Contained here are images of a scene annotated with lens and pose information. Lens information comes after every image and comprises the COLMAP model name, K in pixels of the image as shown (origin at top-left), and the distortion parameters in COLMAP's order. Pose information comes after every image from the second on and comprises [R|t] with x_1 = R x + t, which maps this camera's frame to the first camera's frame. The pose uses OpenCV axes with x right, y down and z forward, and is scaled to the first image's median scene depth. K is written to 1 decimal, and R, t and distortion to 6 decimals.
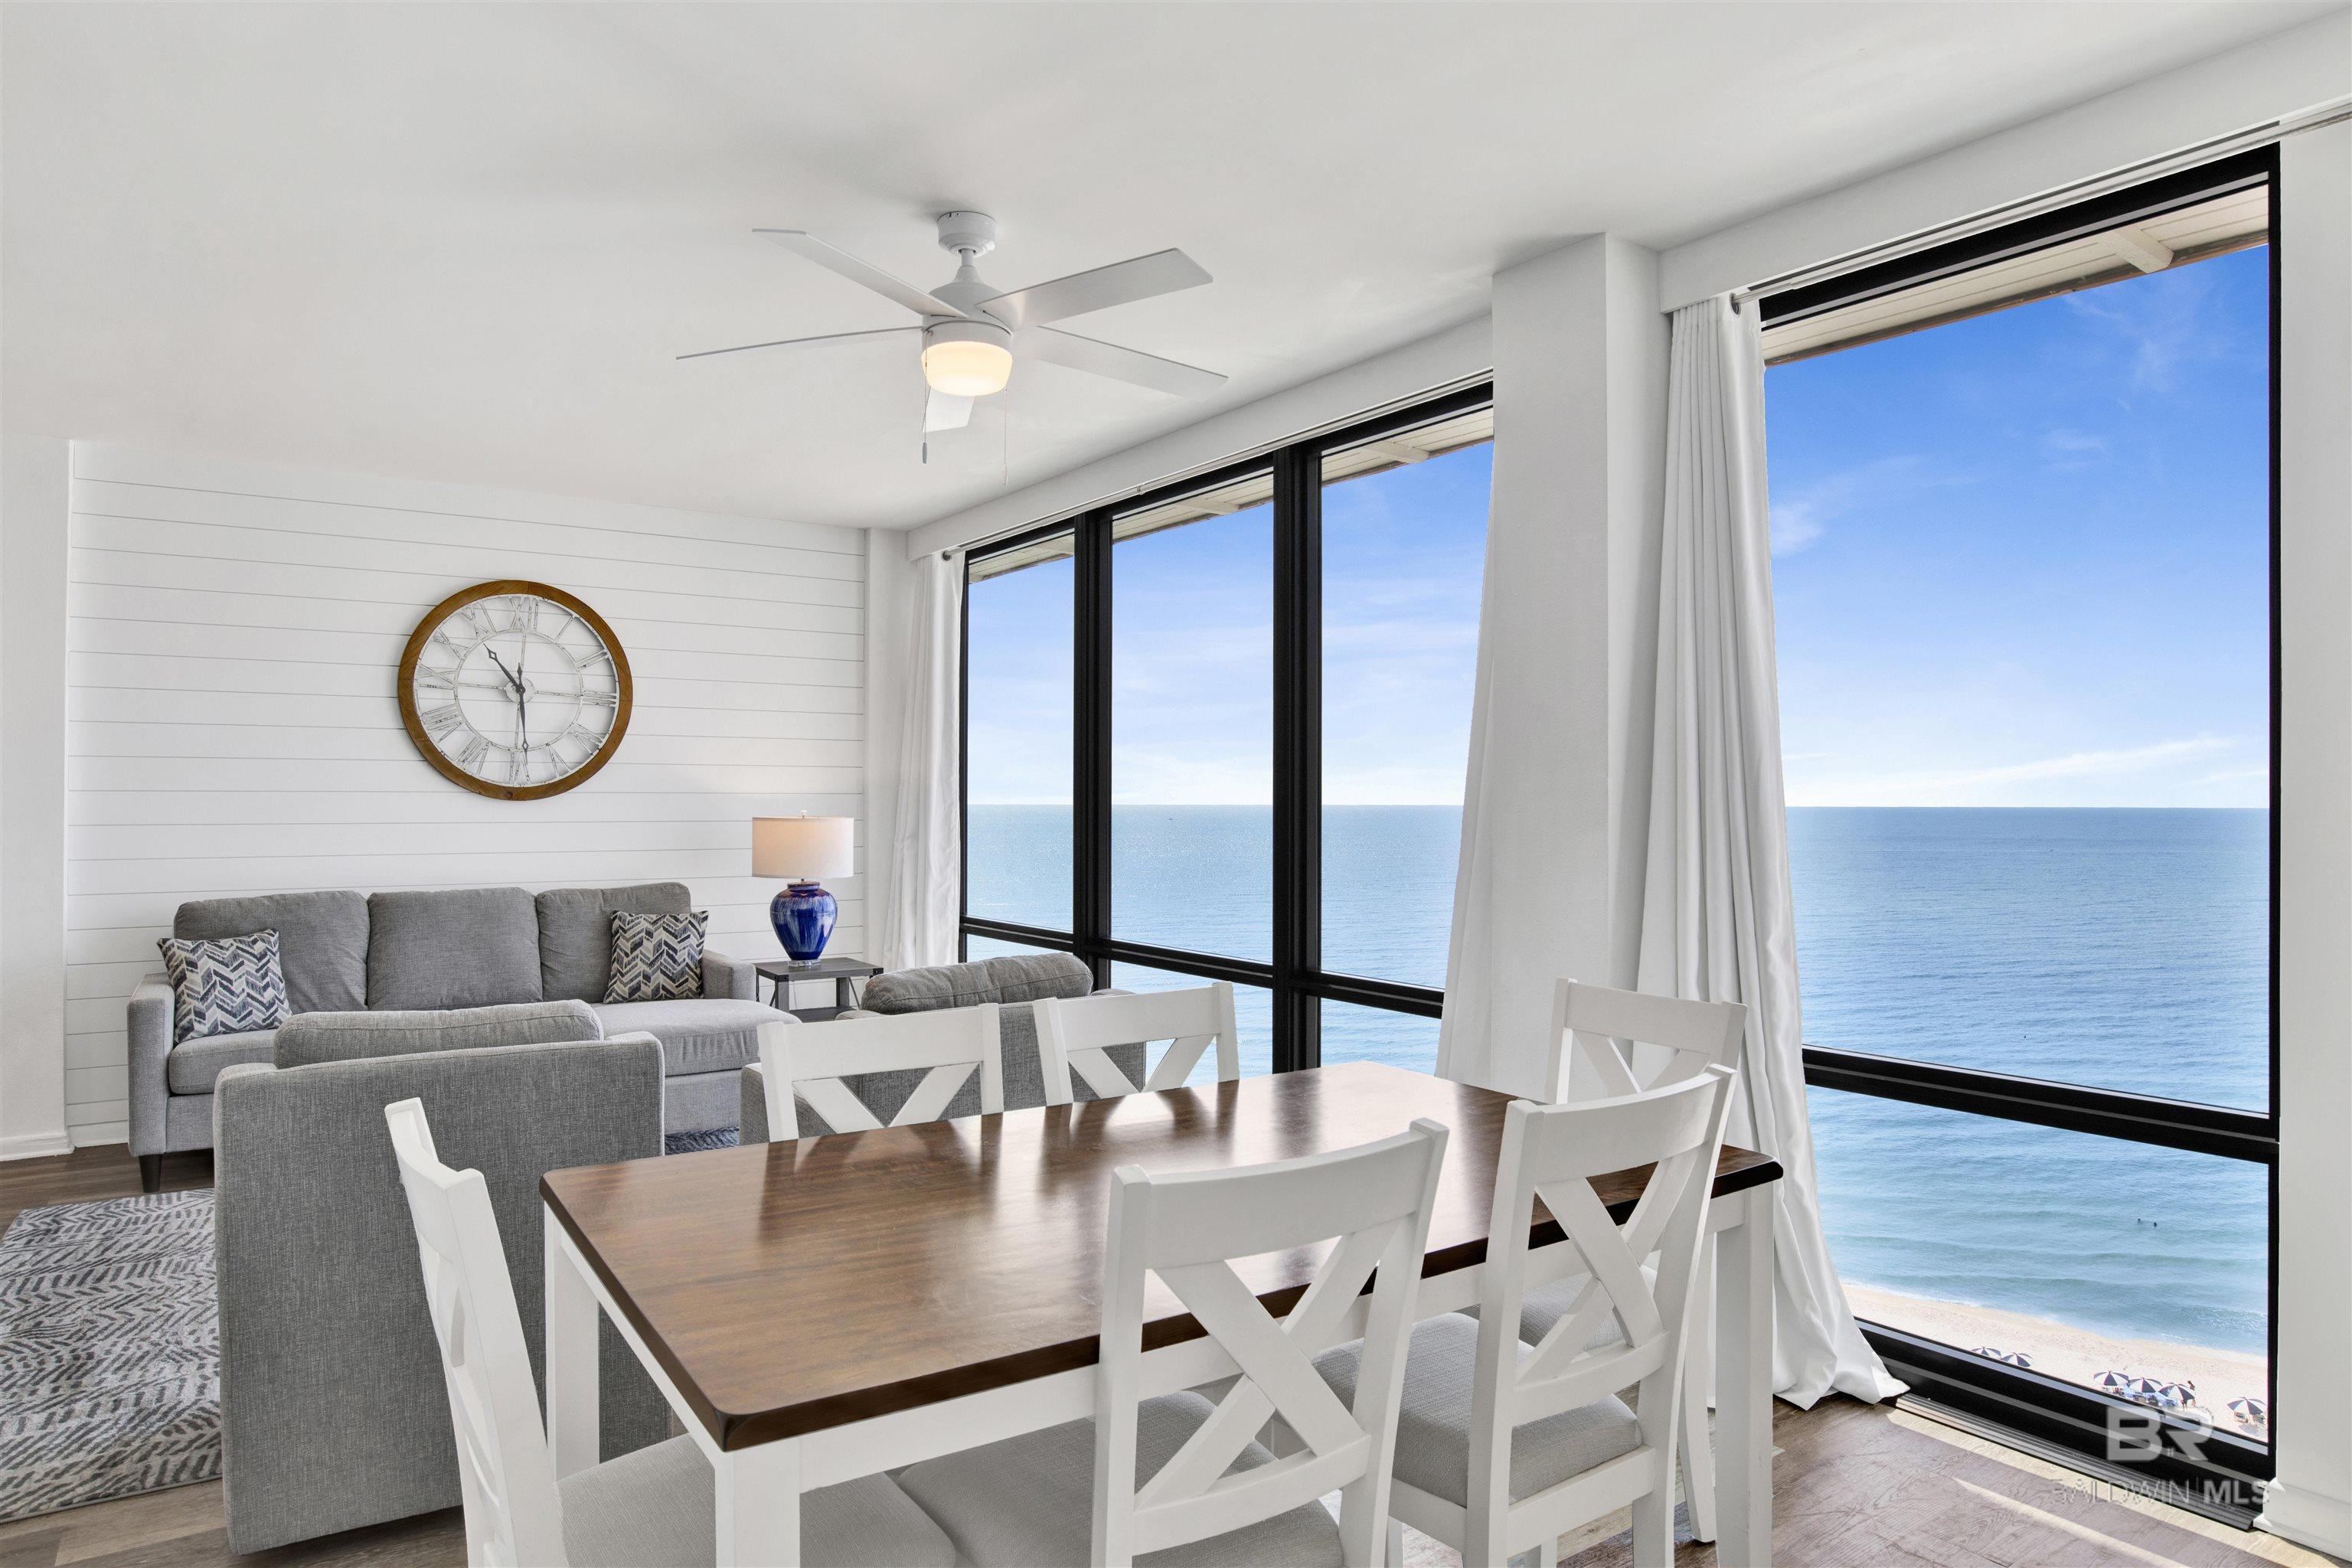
lens RADIAL K [[1404.0, 0, 1167.0], [0, 1404.0, 781.9], [0, 0, 1]] dist [-0.083405, 0.046104]
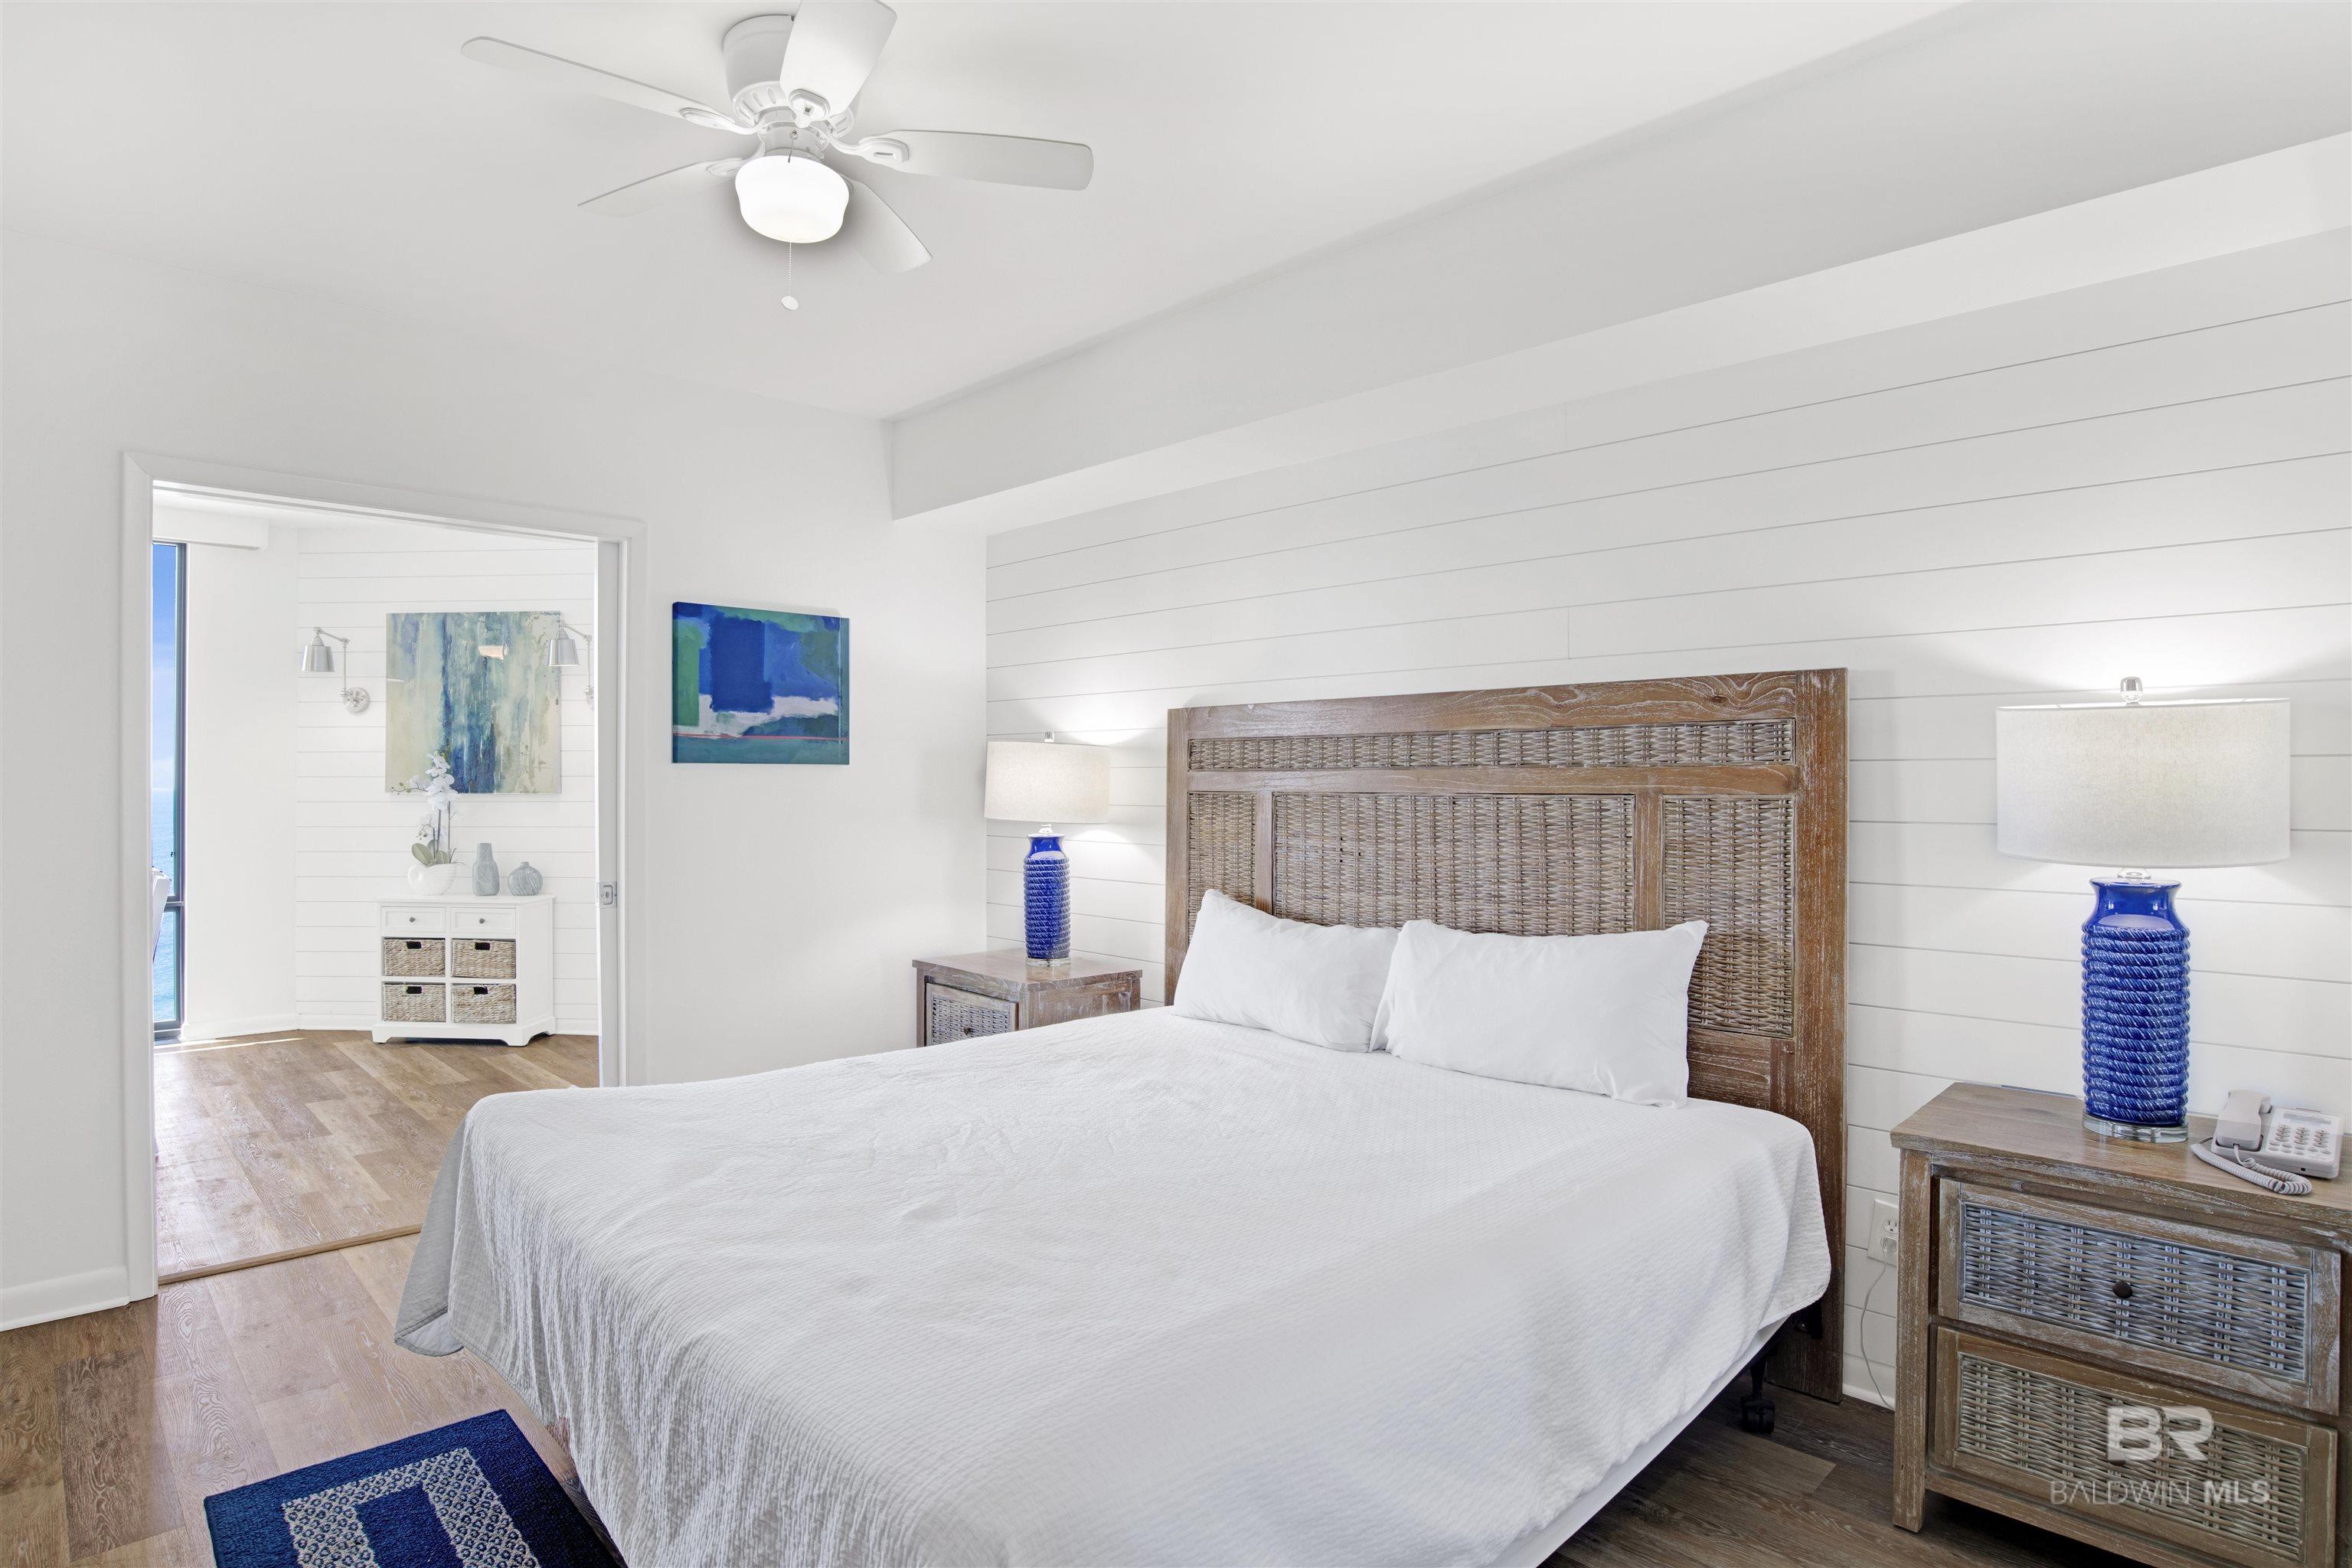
lens RADIAL K [[1247.8, 0, 1169.6], [0, 1247.8, 780.0], [0, 0, 1]] dist [-0.070227, 0.022911]
pose [[-0.156942, -0.001924, 0.987606, -0.809899], [-0.013145, 0.999914, -0.000141, -0.004225], [-0.987520, -0.013005, -0.156954, -0.254625]]
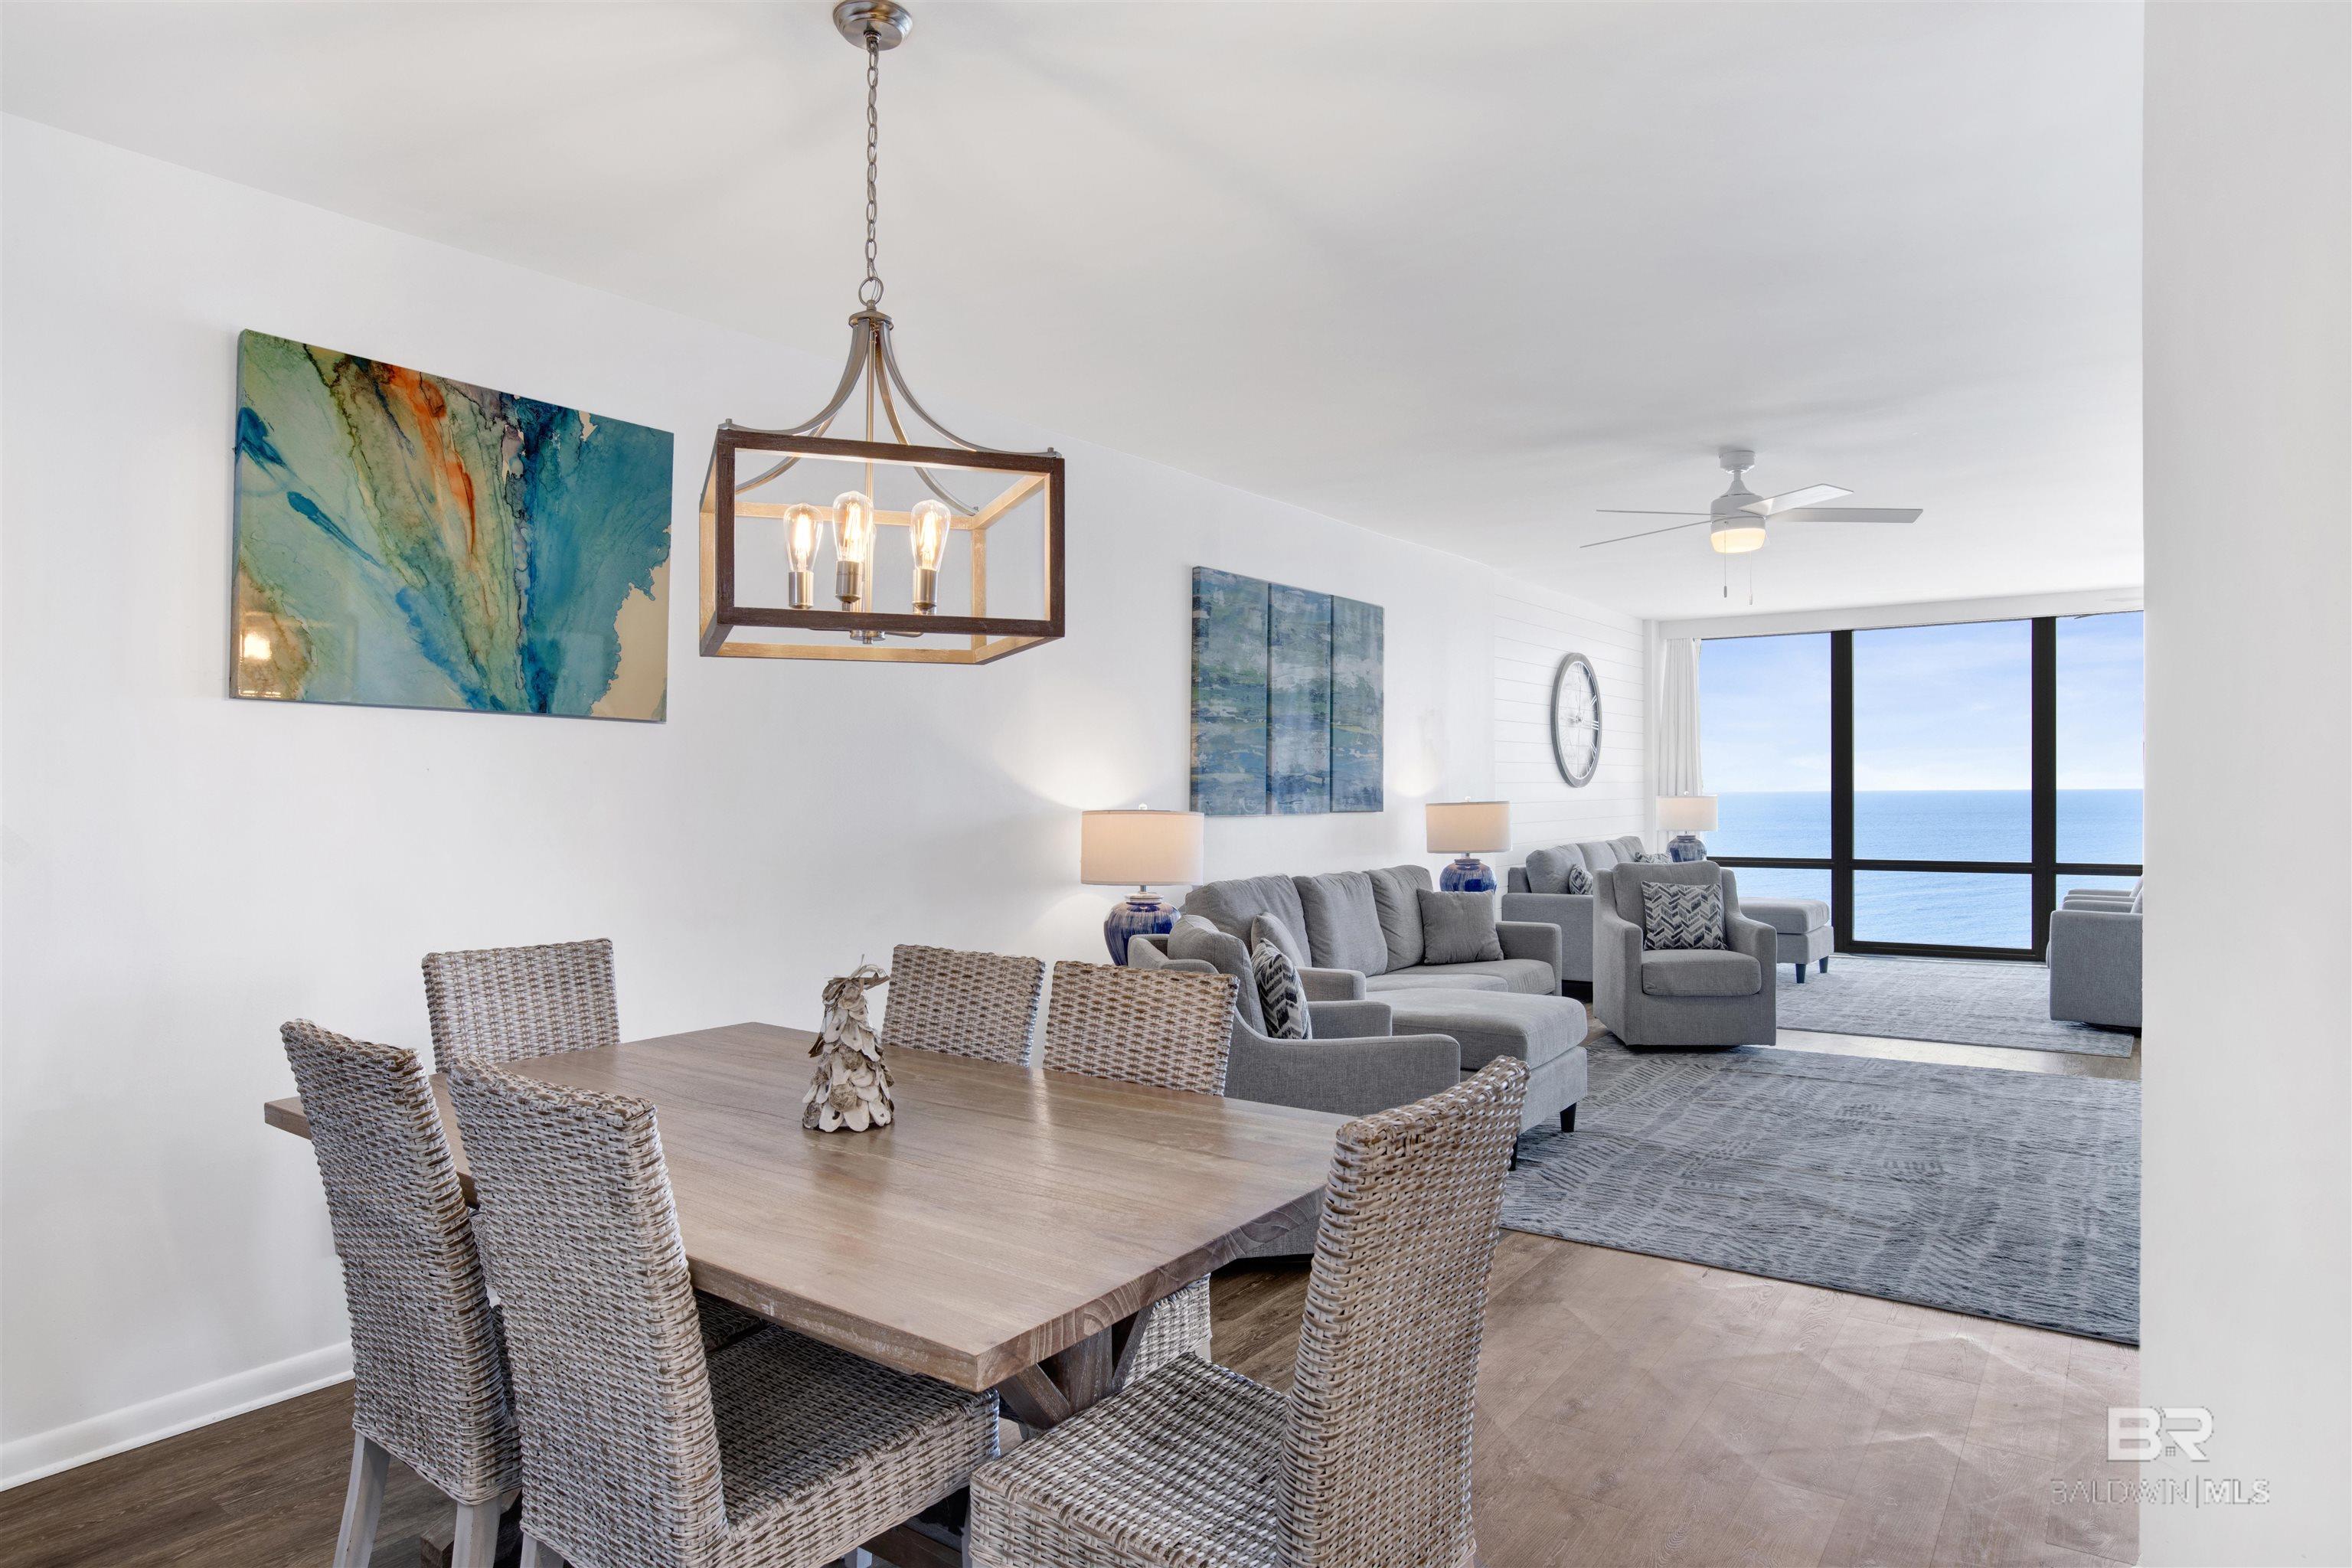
lens RADIAL K [[1330.0, 0, 1175.8], [0, 1330.0, 797.8], [0, 0, 1]] dist [-0.077835, 0.033872]
pose [[0.944258, -0.011649, 0.329001, -1.476394], [0.005611, 0.999798, 0.019296, -0.007190], [-0.329160, -0.016374, 0.944132, -0.335387]]
